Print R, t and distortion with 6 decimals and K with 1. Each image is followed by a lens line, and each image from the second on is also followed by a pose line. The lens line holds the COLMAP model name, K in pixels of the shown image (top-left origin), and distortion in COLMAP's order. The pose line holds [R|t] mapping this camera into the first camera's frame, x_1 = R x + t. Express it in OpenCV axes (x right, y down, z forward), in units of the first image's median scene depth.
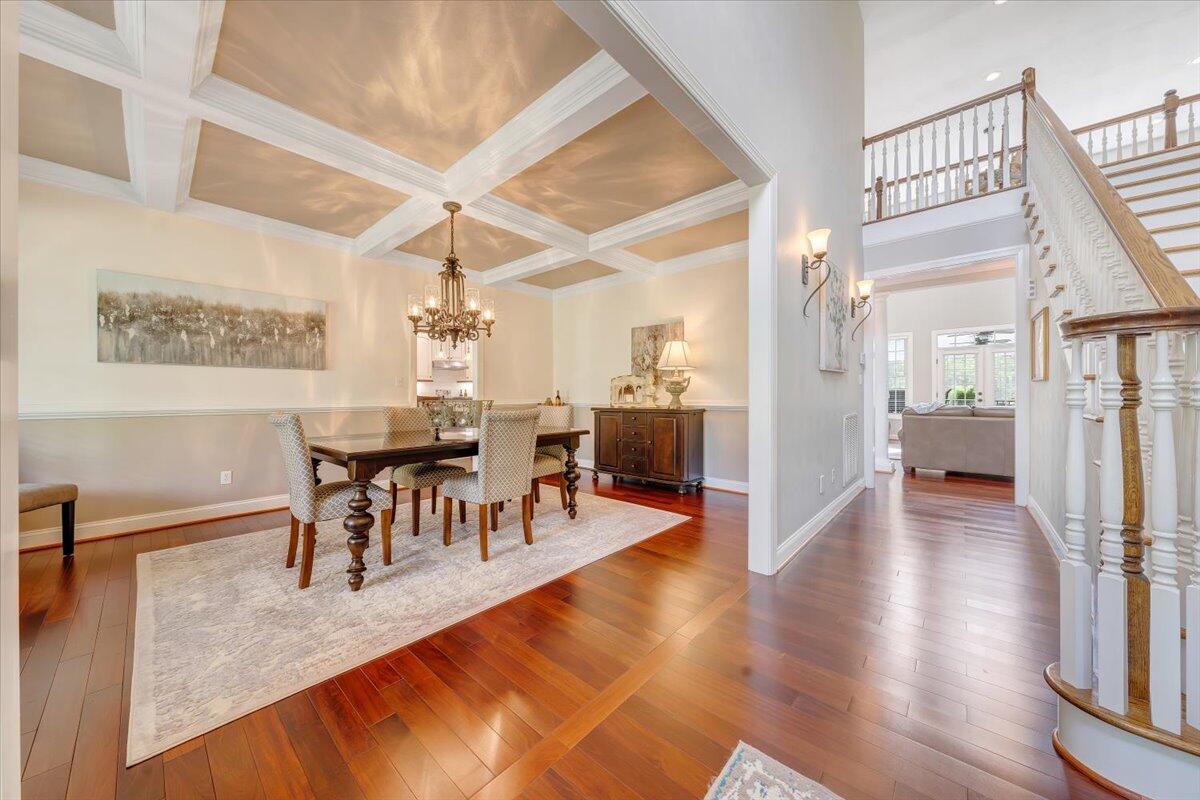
lens RADIAL K [[410.7, 0, 593.9], [0, 410.7, 398.6], [0, 0, 1]] dist [-0.001246, -0.000468]
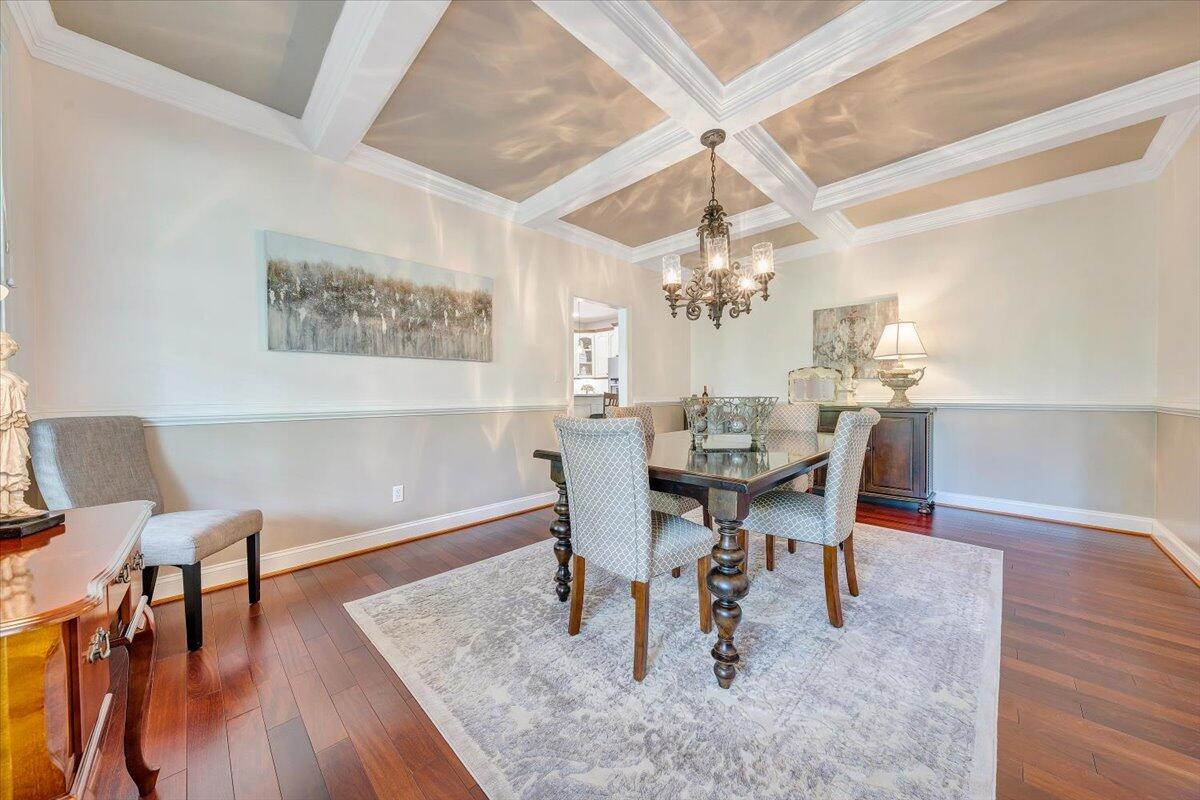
lens RADIAL K [[410.7, 0, 595.7], [0, 410.7, 402.9], [0, 0, 1]] dist [-0.001246, -0.000468]
pose [[0.998812, -0.004517, -0.048529, -0.465702], [0.005275, 0.999866, 0.015492, 0.001294], [0.048453, -0.015729, 0.998702, 0.210353]]
